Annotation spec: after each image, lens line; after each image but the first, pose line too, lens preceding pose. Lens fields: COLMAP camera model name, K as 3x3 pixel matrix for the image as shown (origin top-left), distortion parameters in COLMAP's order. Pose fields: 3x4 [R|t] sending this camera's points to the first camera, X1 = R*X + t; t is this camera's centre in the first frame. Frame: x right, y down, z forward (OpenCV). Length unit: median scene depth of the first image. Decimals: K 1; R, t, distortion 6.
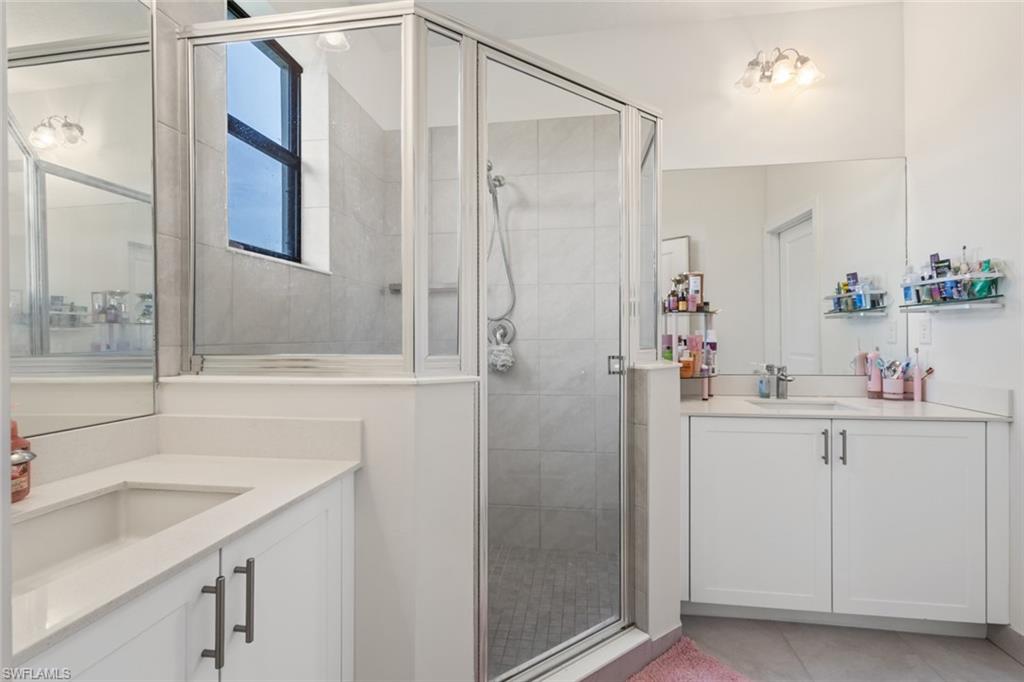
lens RADIAL K [[468.5, 0, 515.2], [0, 468.5, 336.5], [0, 0, 1]] dist [-0.004793, 0.003266]
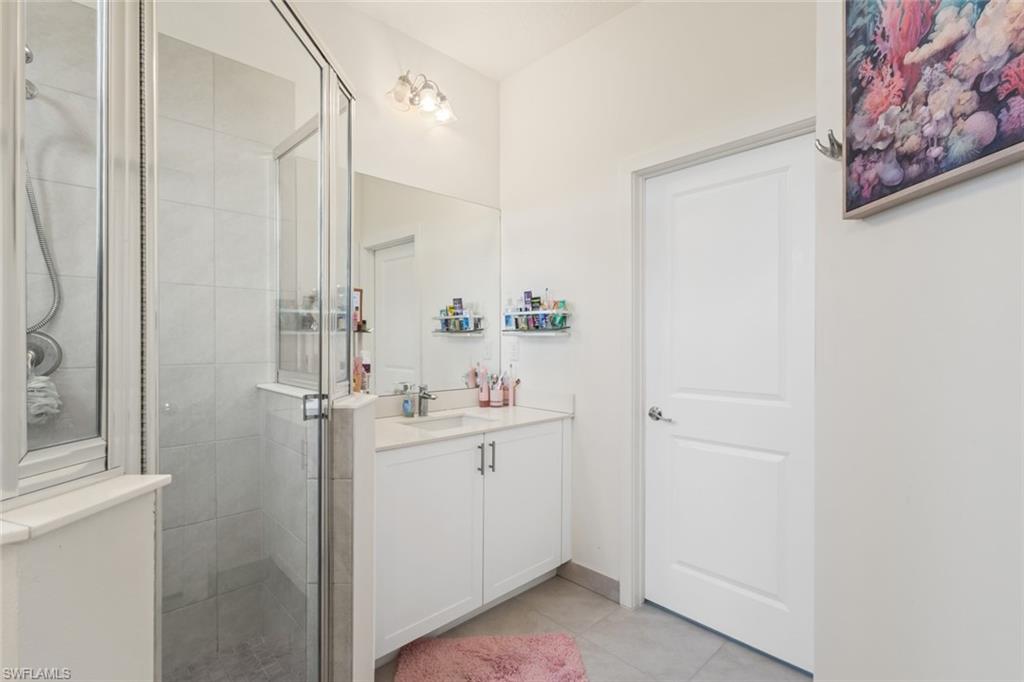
lens RADIAL K [[468.5, 0, 509.9], [0, 468.5, 347.3], [0, 0, 1]] dist [-0.004793, 0.003266]
pose [[0.621483, -0.004029, 0.783417, -0.126648], [-0.004698, 0.999950, 0.008870, -0.030495], [-0.783413, -0.009193, 0.621433, 0.210795]]
